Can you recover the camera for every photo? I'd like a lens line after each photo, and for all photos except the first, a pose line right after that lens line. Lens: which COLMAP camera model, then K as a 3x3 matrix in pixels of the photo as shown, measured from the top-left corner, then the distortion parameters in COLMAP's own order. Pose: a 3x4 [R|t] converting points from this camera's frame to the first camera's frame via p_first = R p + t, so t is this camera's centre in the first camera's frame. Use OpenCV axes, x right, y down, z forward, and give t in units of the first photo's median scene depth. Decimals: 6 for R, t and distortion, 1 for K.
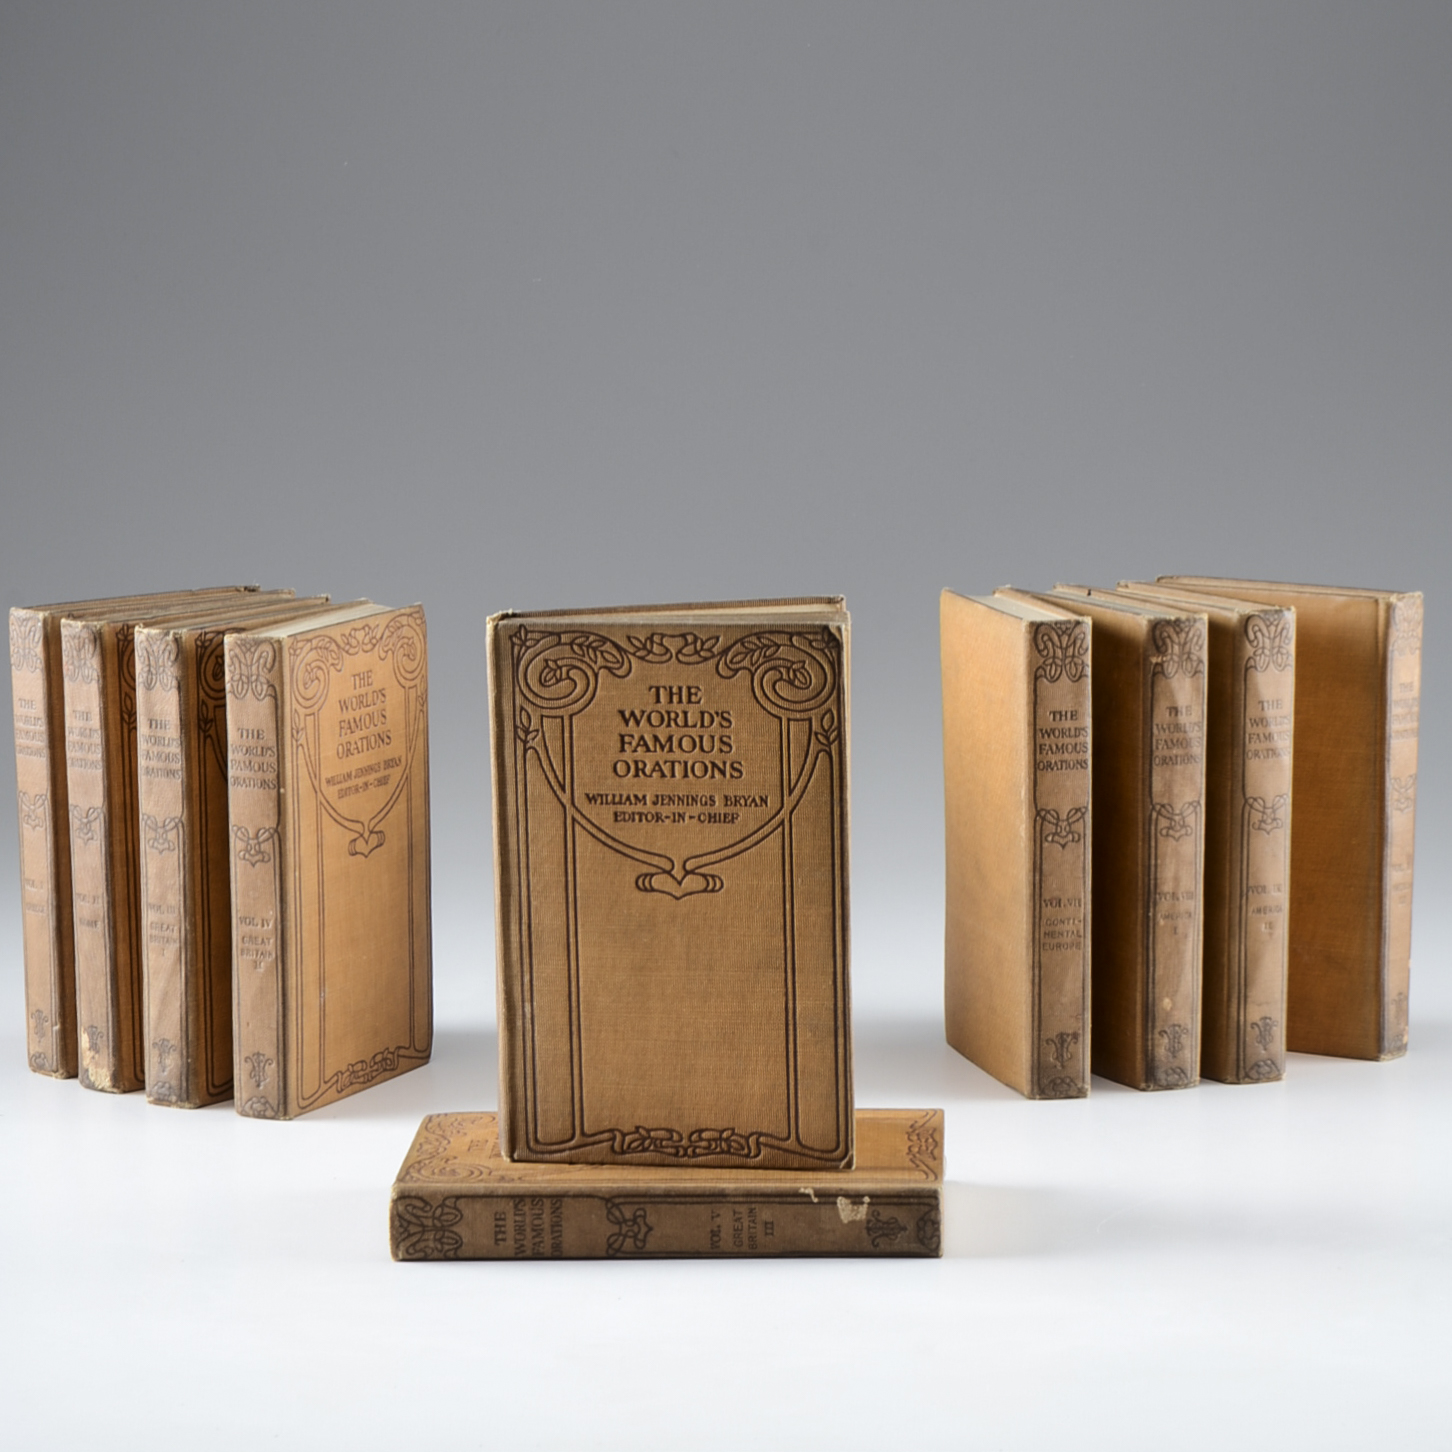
lens RADIAL K [[4931.1, 0, 726.0], [0, 4931.1, 726.0], [0, 0, 1]] dist [-0.081786, -0.522740]
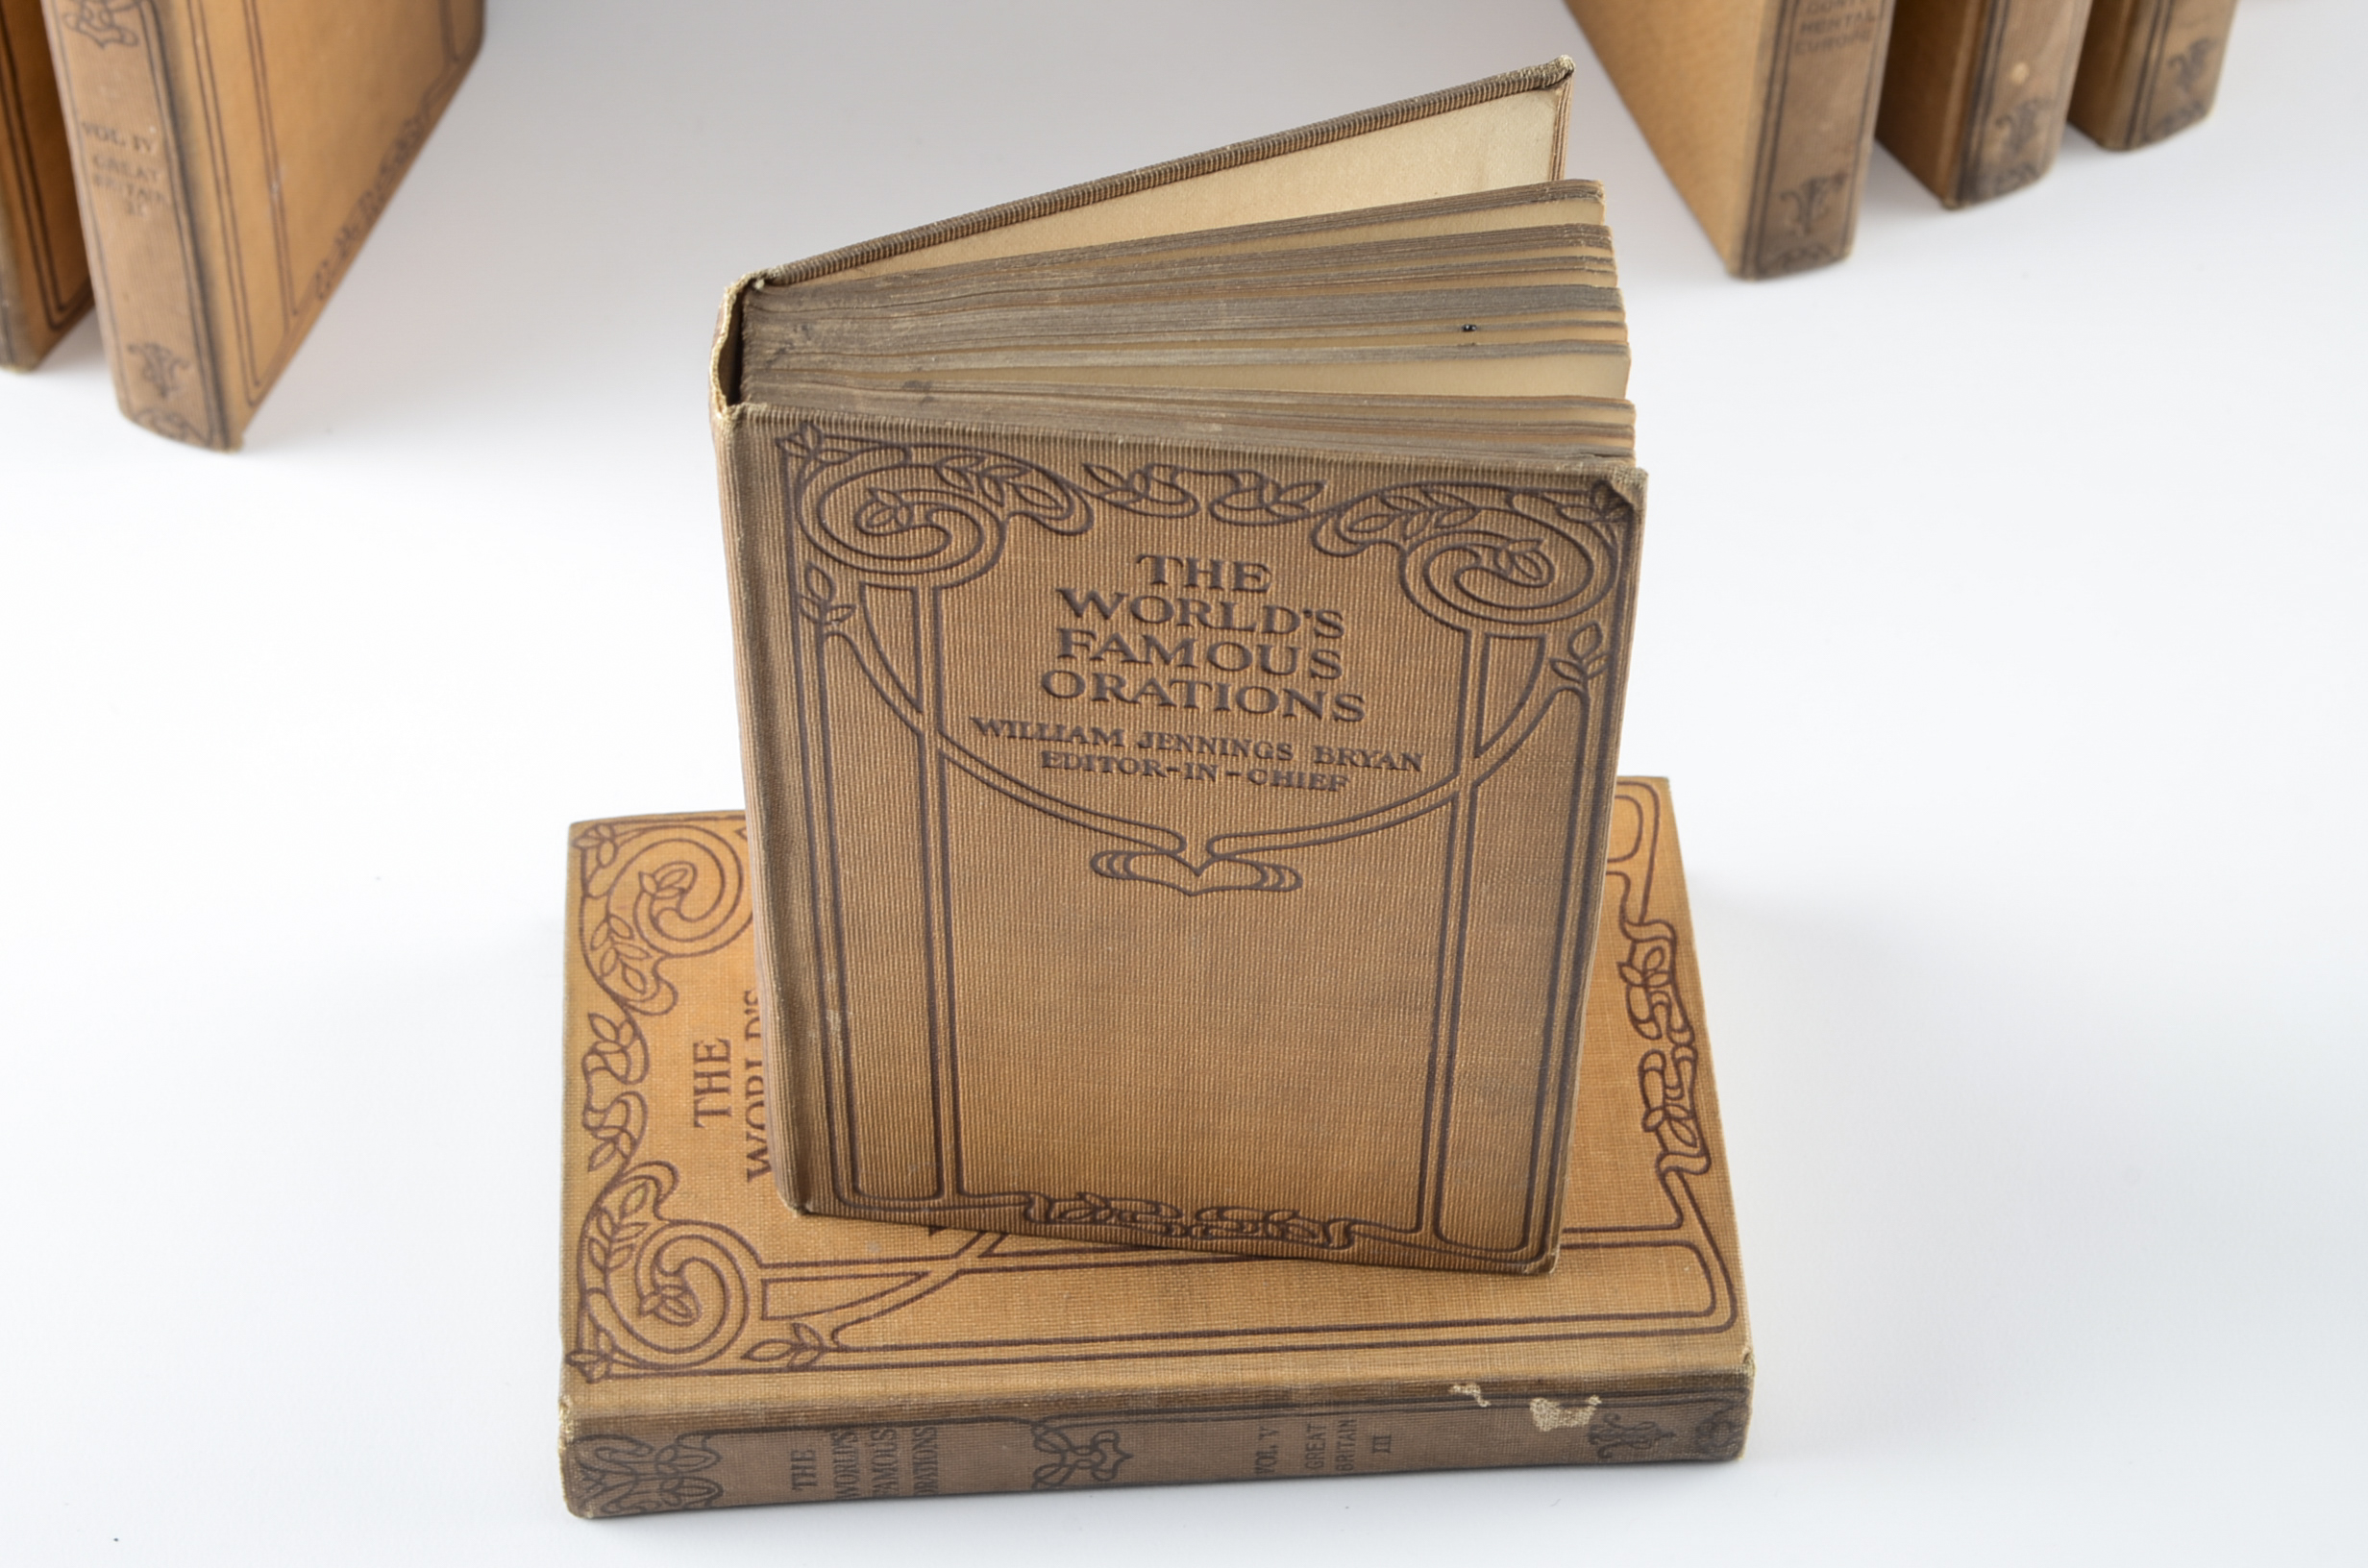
lens RADIAL K [[5258.6, 0, 1184.0], [0, 5258.6, 784.0], [0, 0, 1]] dist [-0.010503, -0.212300]
pose [[0.994317, -0.058292, 0.089079, -0.050476], [-0.015758, 0.746950, 0.664693, -0.275062], [-0.105284, -0.662320, 0.741787, 0.671986]]
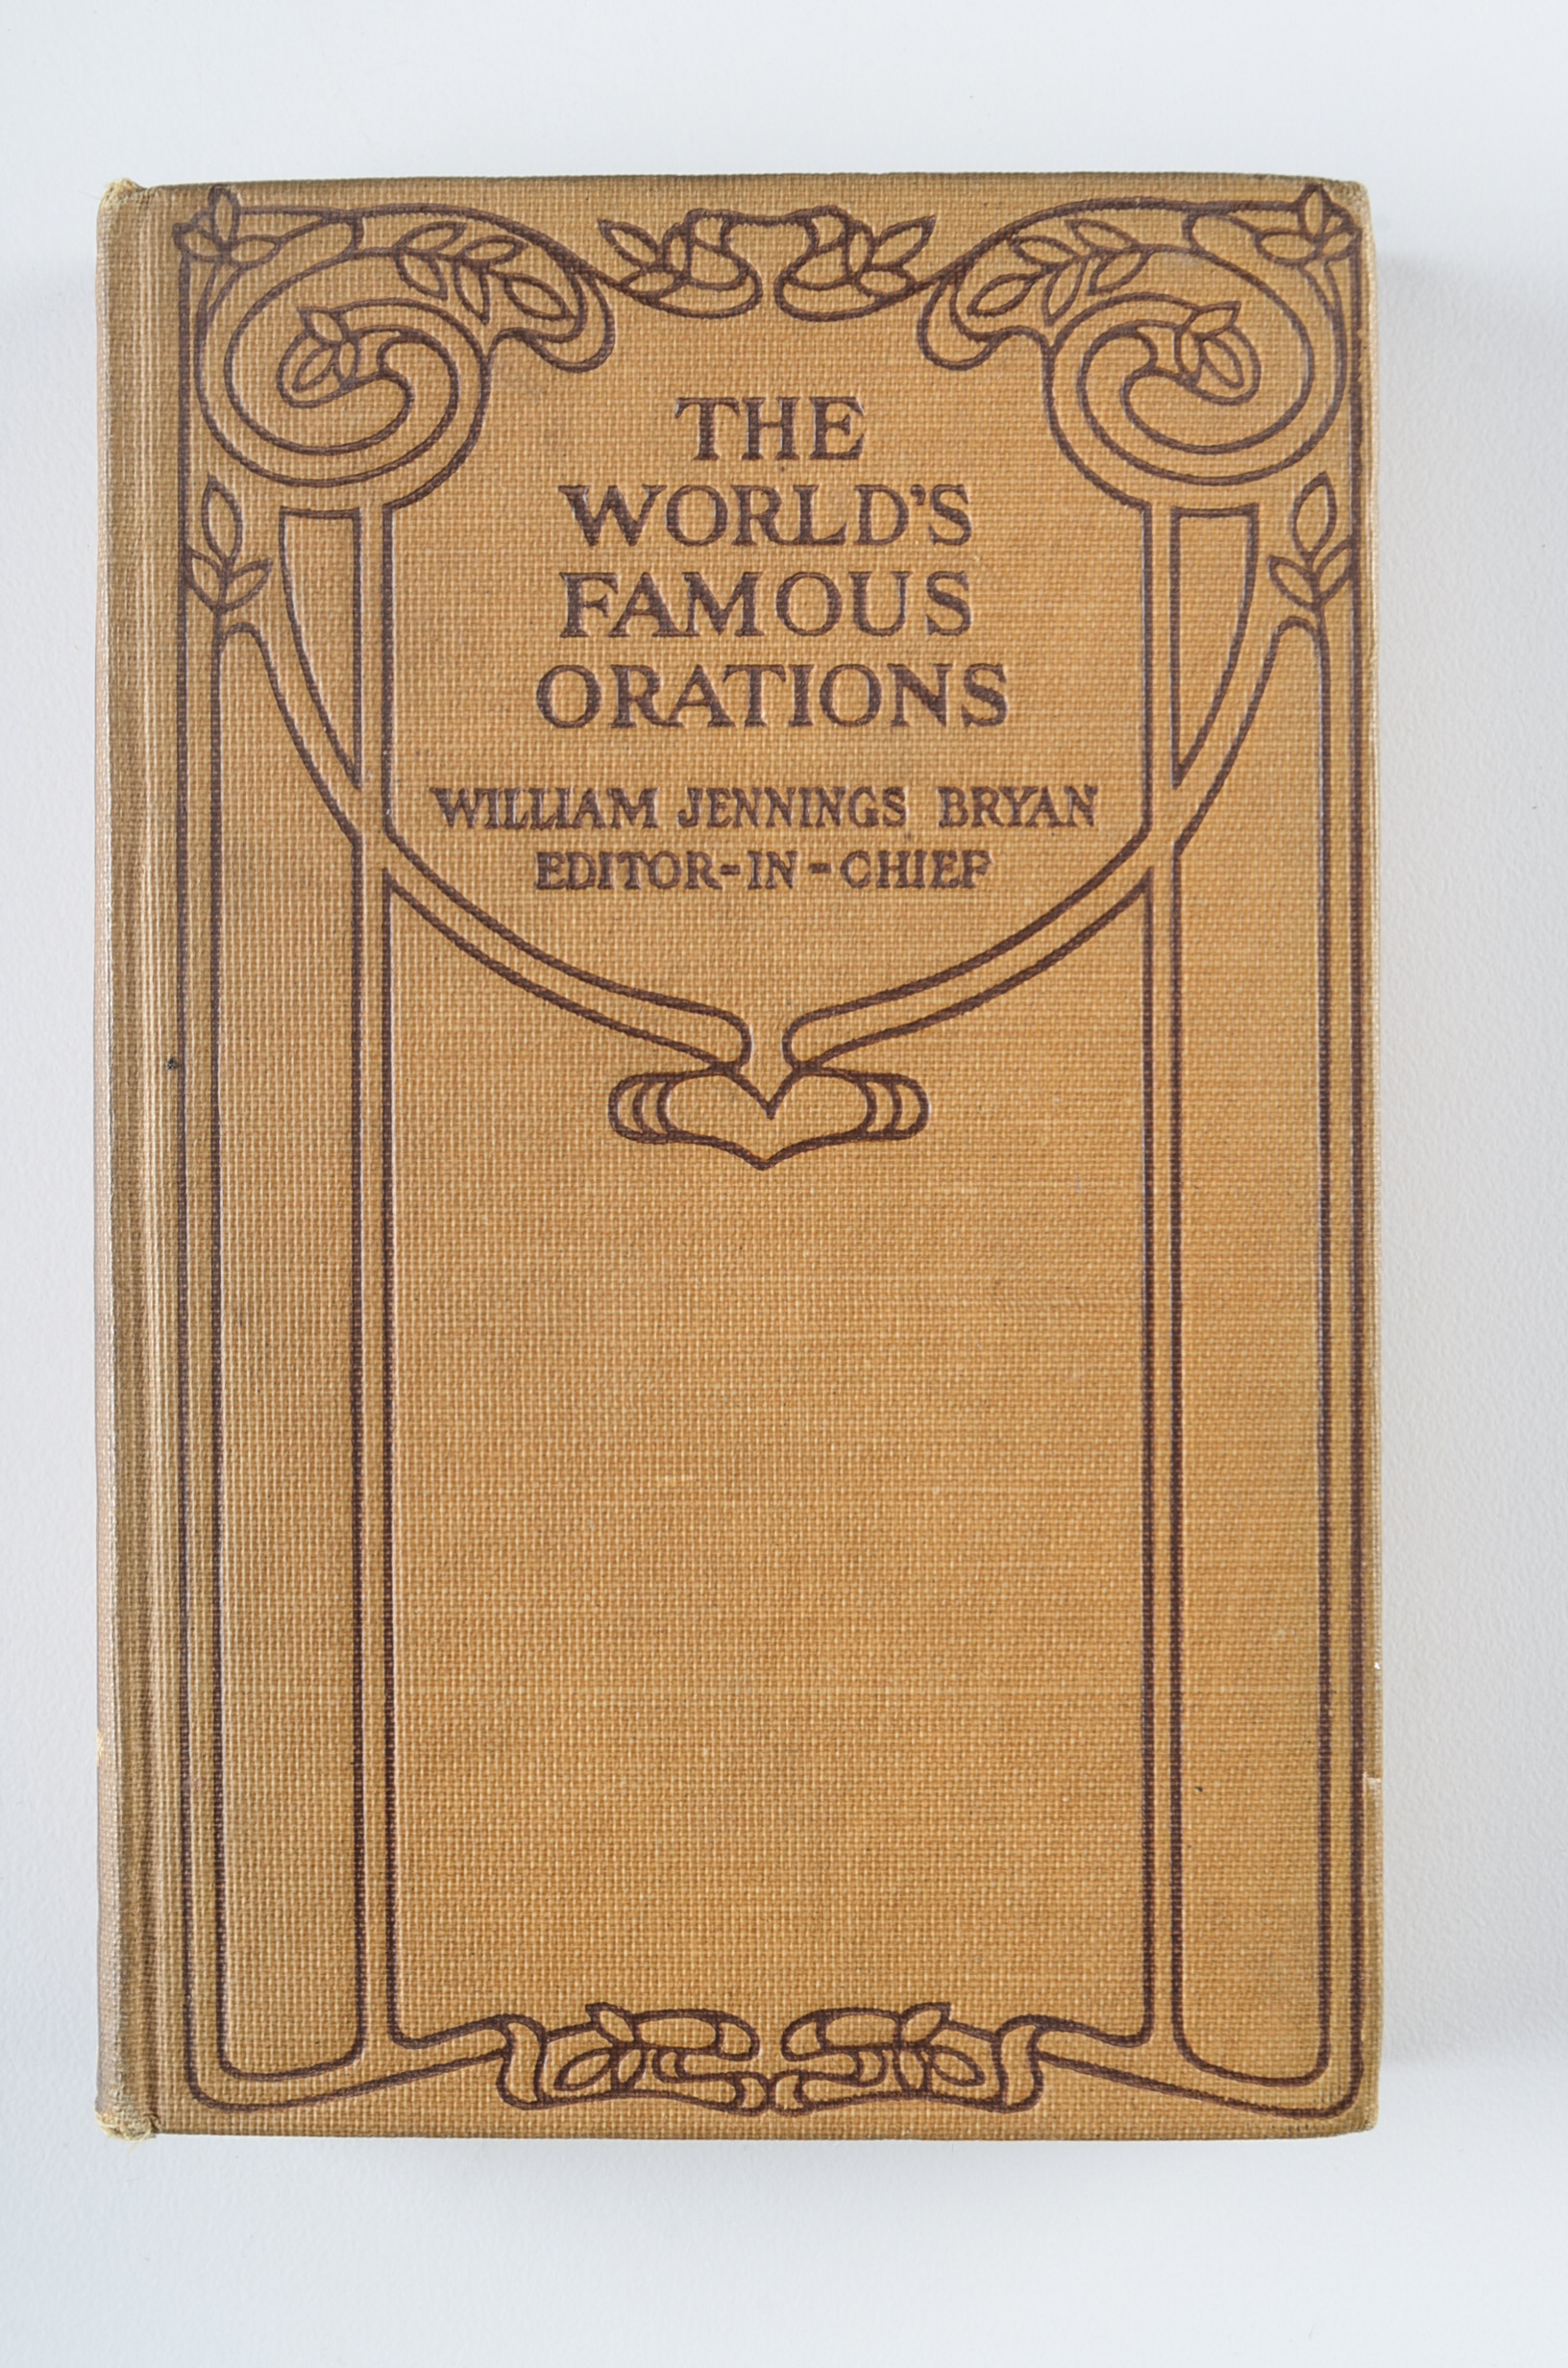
lens RADIAL K [[3939.7, 0, 784.0], [0, 3939.7, 1184.0], [0, 0, 1]] dist [-0.057308, -0.036075]
pose [[0.984117, 0.022674, 0.176067, -0.047966], [0.006678, 0.986379, -0.164353, 0.073061], [-0.177395, 0.162919, 0.970561, 0.786148]]
